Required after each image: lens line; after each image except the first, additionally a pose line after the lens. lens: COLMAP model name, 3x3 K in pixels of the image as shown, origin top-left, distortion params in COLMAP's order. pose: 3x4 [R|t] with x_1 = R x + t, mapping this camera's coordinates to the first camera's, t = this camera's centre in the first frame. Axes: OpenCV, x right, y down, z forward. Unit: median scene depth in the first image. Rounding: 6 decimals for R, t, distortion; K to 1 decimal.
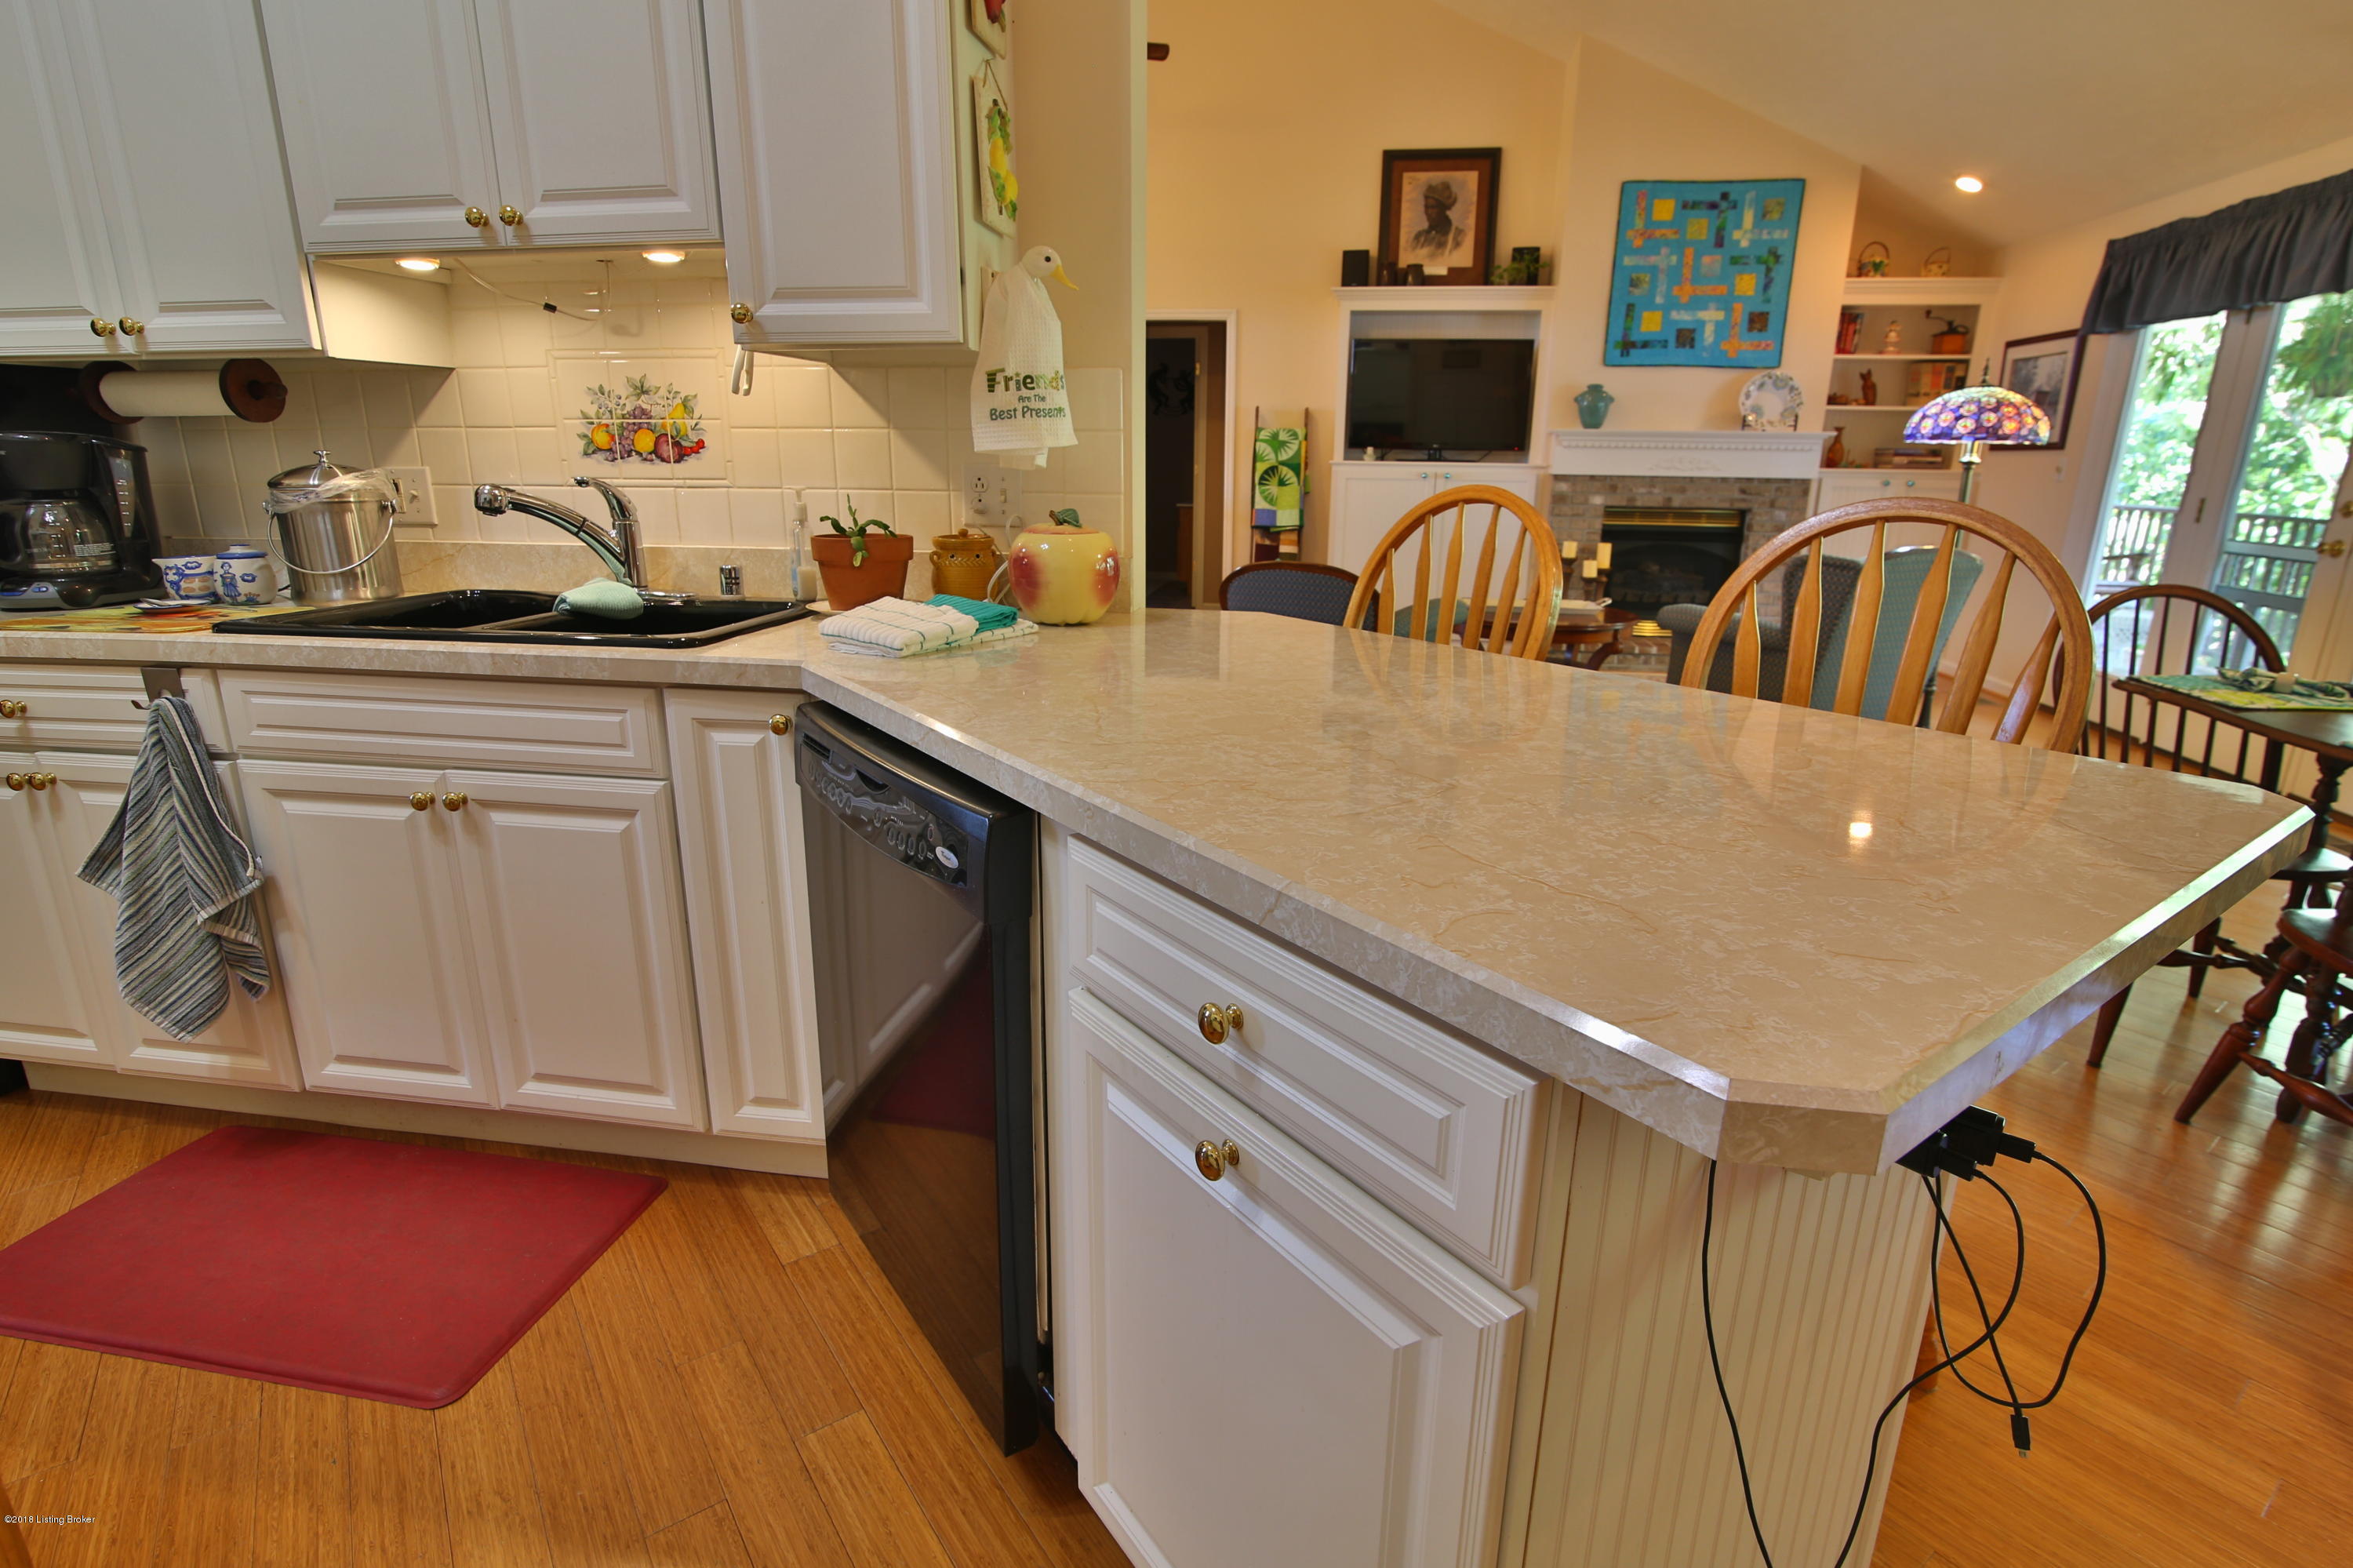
lens RADIAL K [[1132.2, 0, 1182.4], [0, 1132.2, 777.8], [0, 0, 1]] dist [-0.020416, 0.001902]
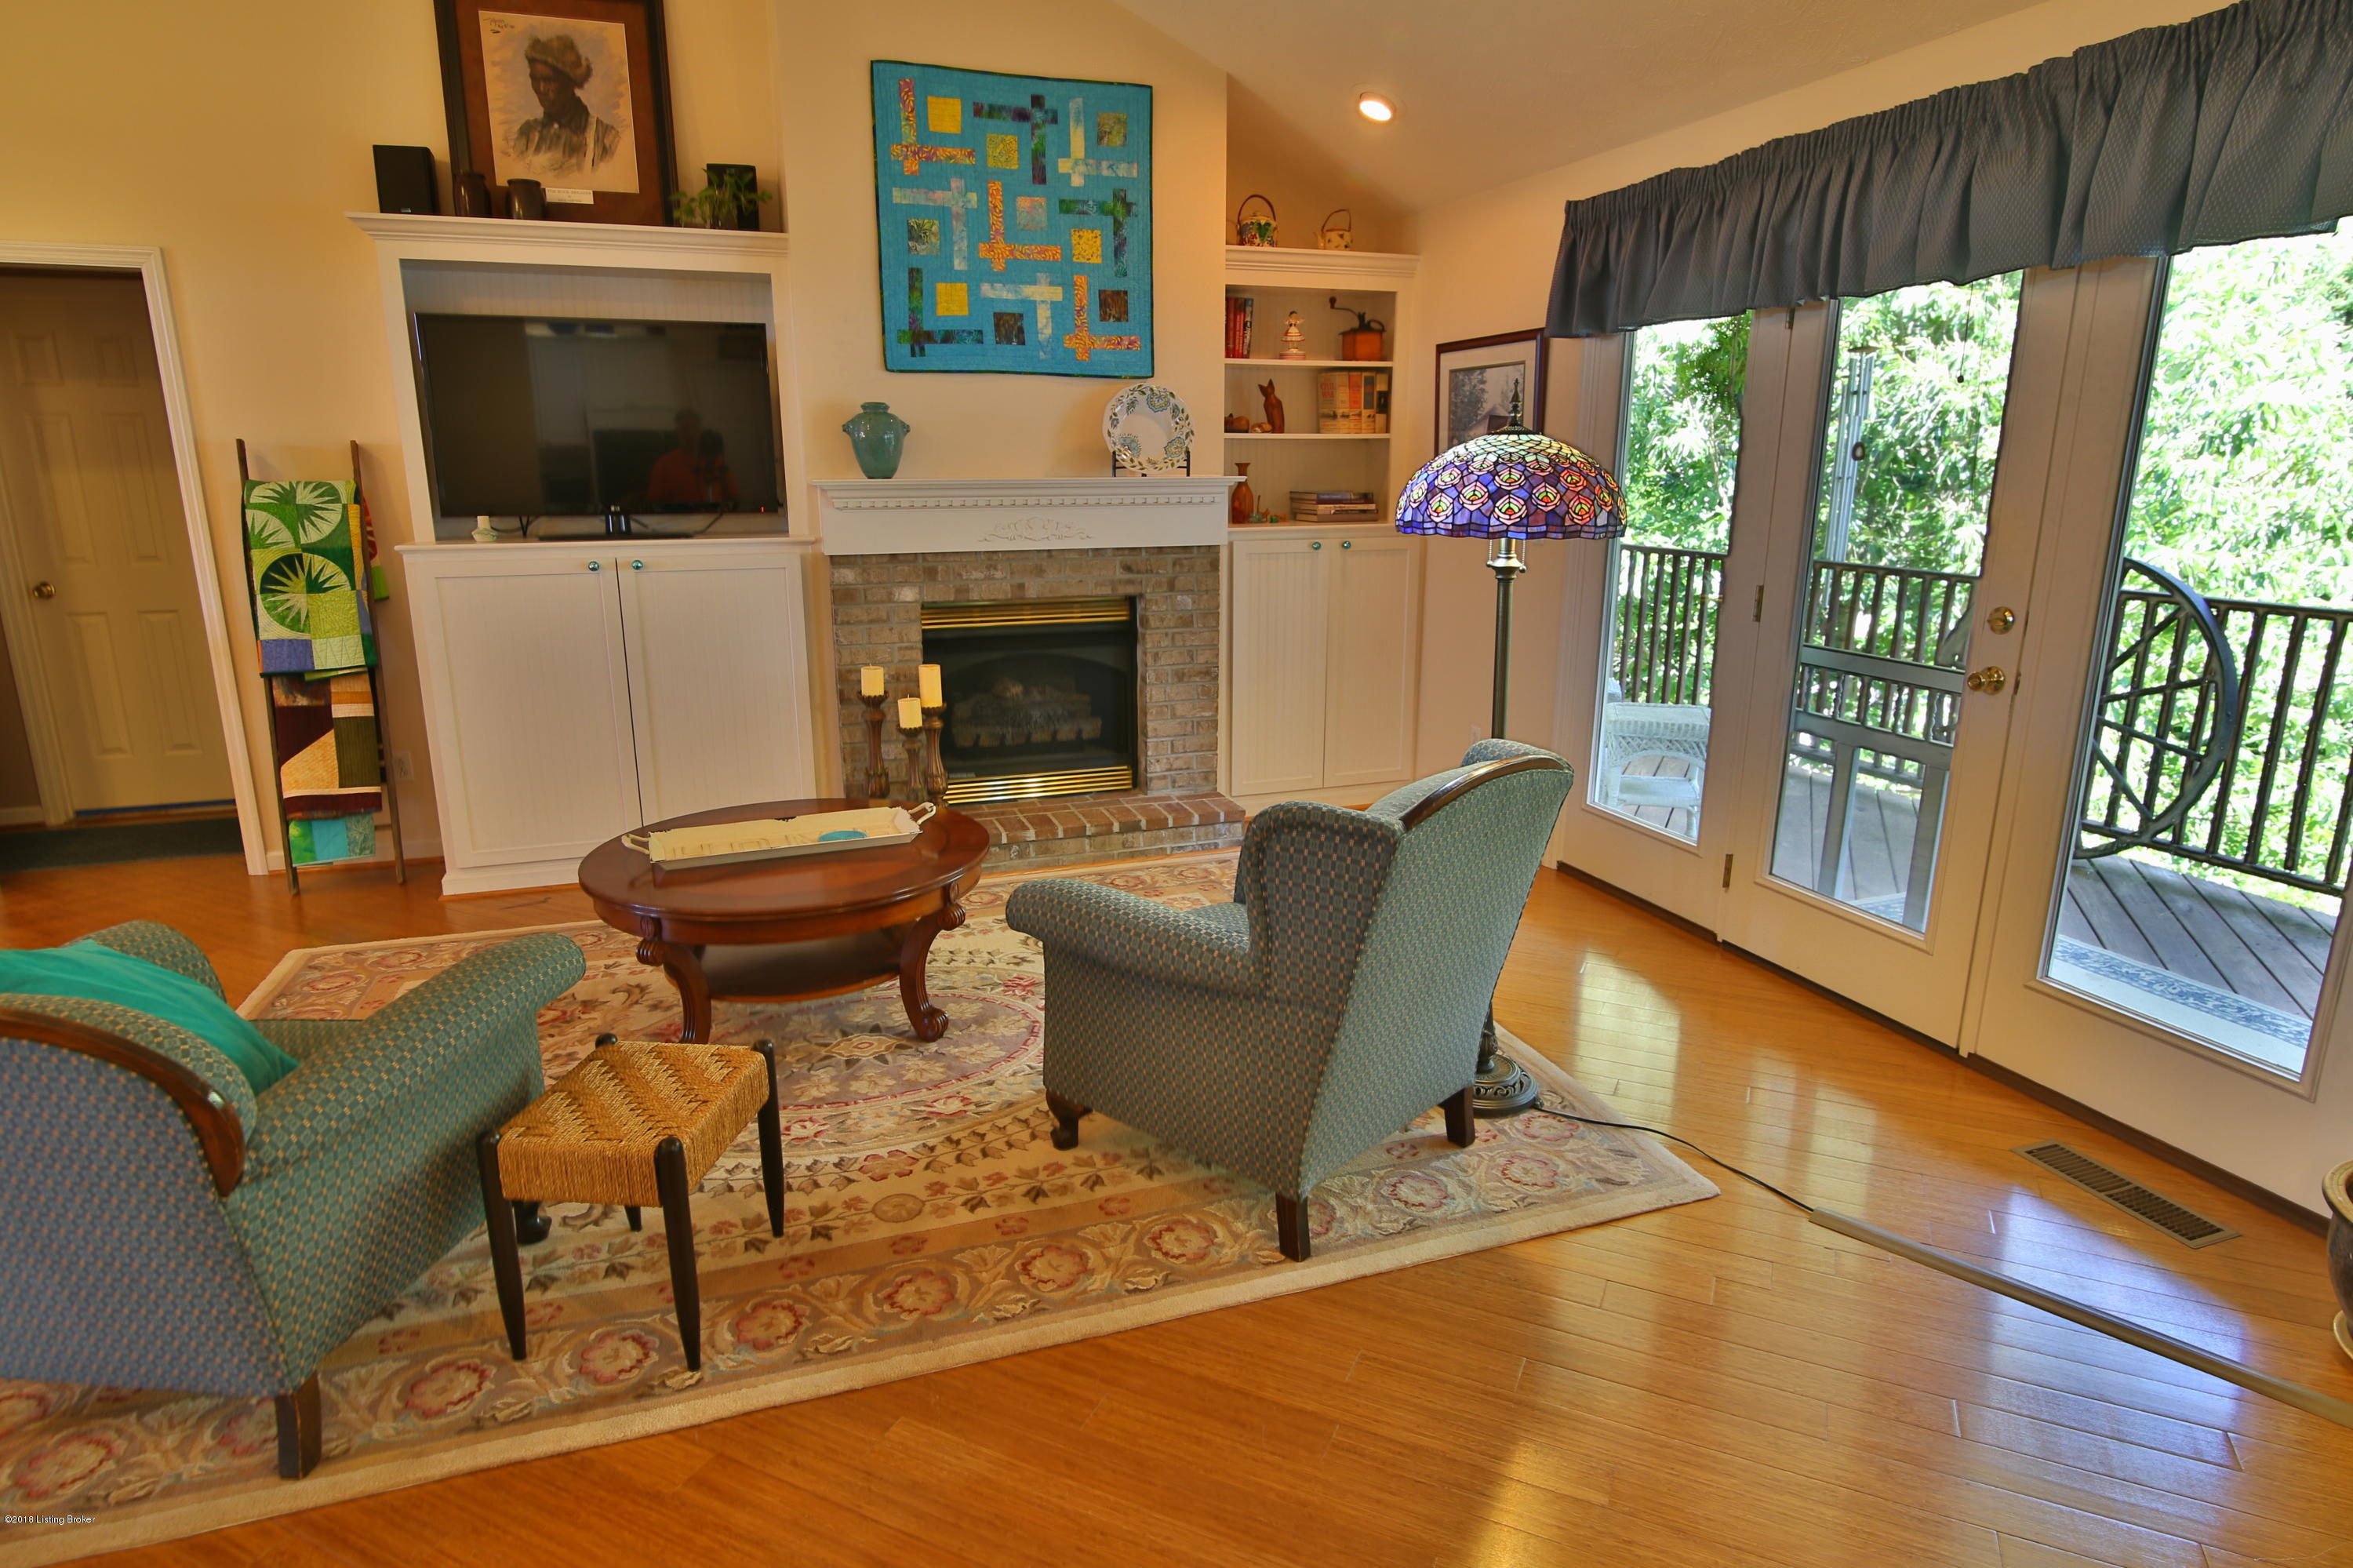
lens RADIAL K [[1305.9, 0, 1178.0], [0, 1305.9, 772.5], [0, 0, 1]] dist [-0.011057, -0.001037]
pose [[0.880602, -0.122660, 0.457706, 0.171217], [0.140467, 0.990073, -0.004923, -0.133069], [-0.452558, 0.068628, 0.889090, 0.338458]]
